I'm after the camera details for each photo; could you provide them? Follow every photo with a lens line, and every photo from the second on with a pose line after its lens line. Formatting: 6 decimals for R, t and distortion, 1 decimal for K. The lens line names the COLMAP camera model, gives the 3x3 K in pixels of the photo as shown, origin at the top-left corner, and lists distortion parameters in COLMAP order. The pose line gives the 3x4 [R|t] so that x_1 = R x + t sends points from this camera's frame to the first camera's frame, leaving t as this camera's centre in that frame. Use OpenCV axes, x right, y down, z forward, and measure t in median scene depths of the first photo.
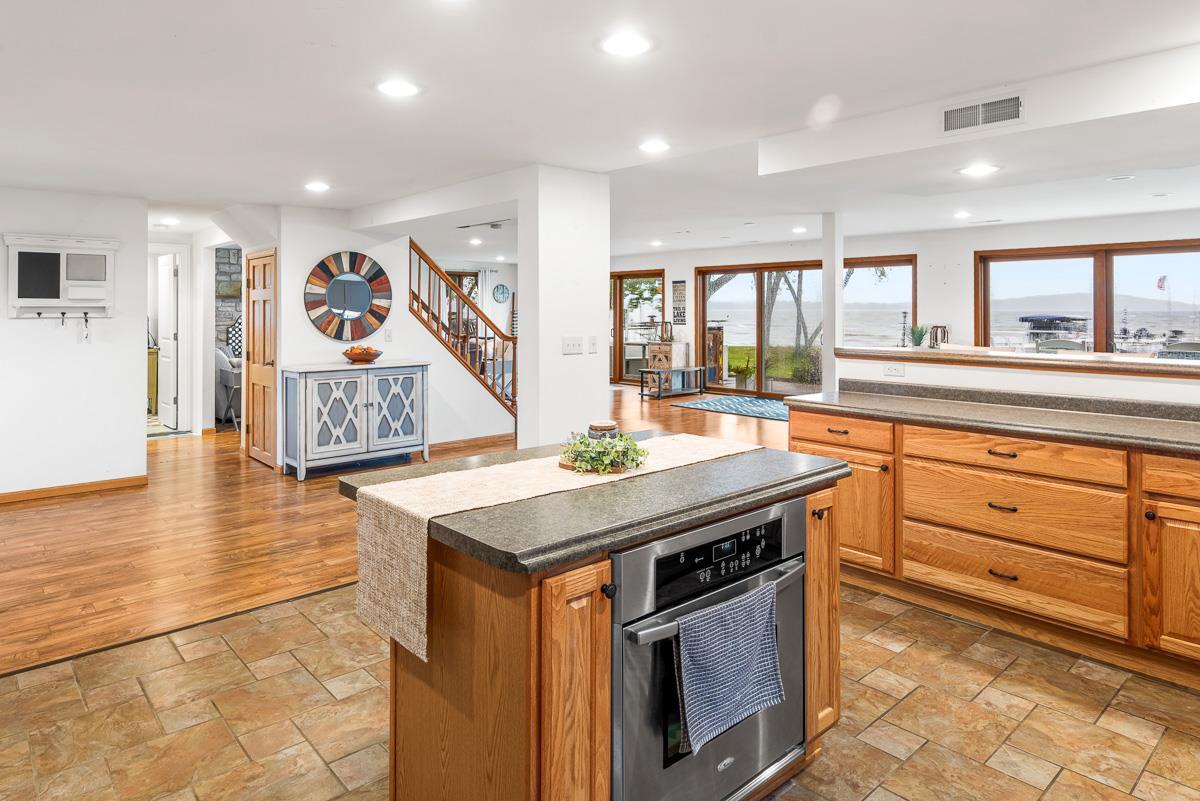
lens RADIAL K [[708.9, 0, 599.7], [0, 708.9, 363.4], [0, 0, 1]] dist [0.005460, 0.004211]
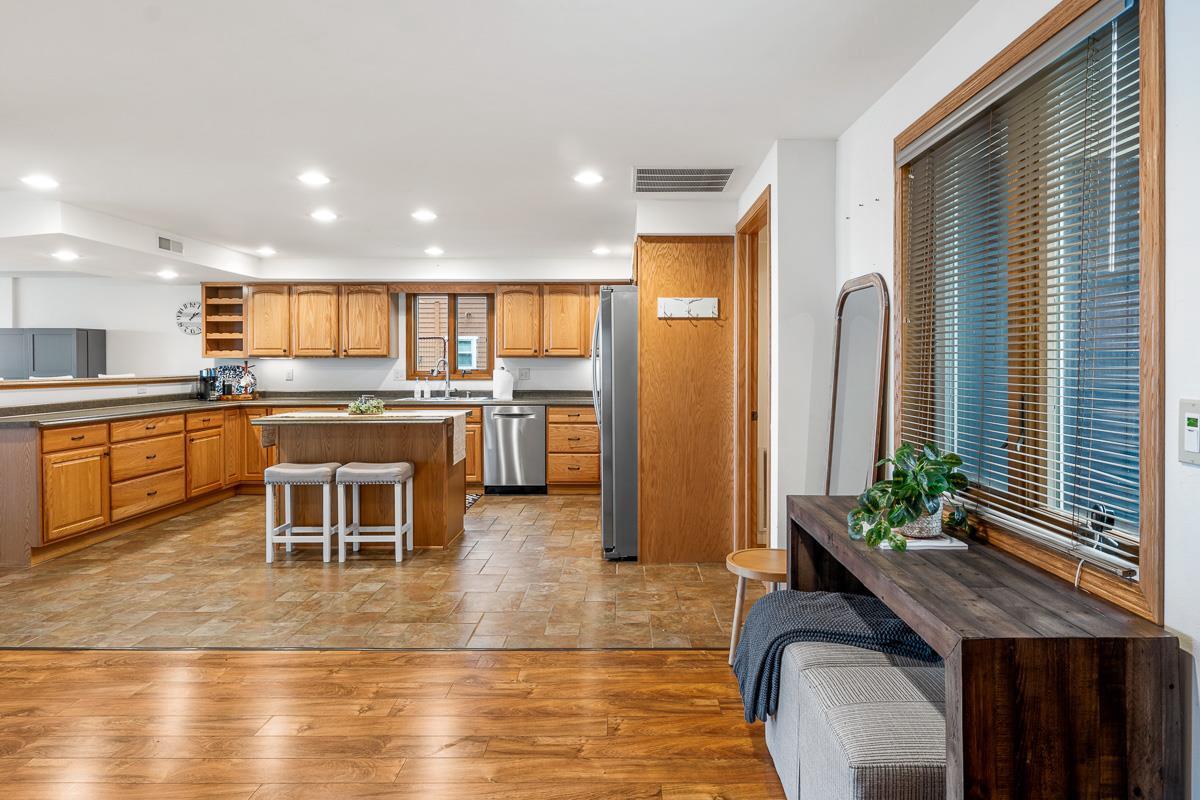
lens RADIAL K [[708.9, 0, 602.7], [0, 708.9, 388.4], [0, 0, 1]] dist [0.005460, 0.004211]
pose [[-0.734222, -0.026827, 0.678379, -1.281341], [0.048419, 0.994605, 0.091737, -0.073291], [-0.677180, 0.100202, -0.728962, 1.255274]]
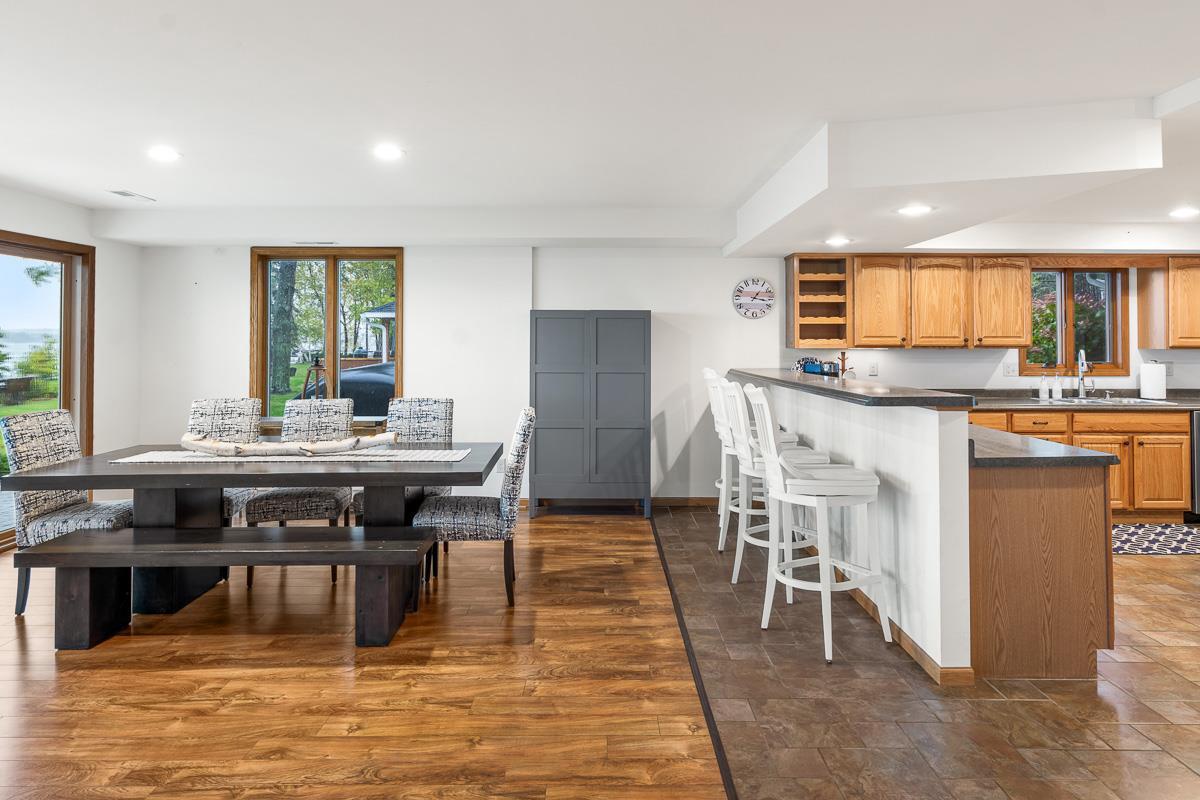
lens RADIAL K [[705.7, 0, 596.1], [0, 705.7, 321.9], [0, 0, 1]] dist [-0.009974, -0.000176]
pose [[-0.741768, 0.015196, 0.670485, 0.158394], [0.045505, 0.998580, 0.027711, -0.150424], [-0.669112, 0.051066, -0.741405, 1.990233]]
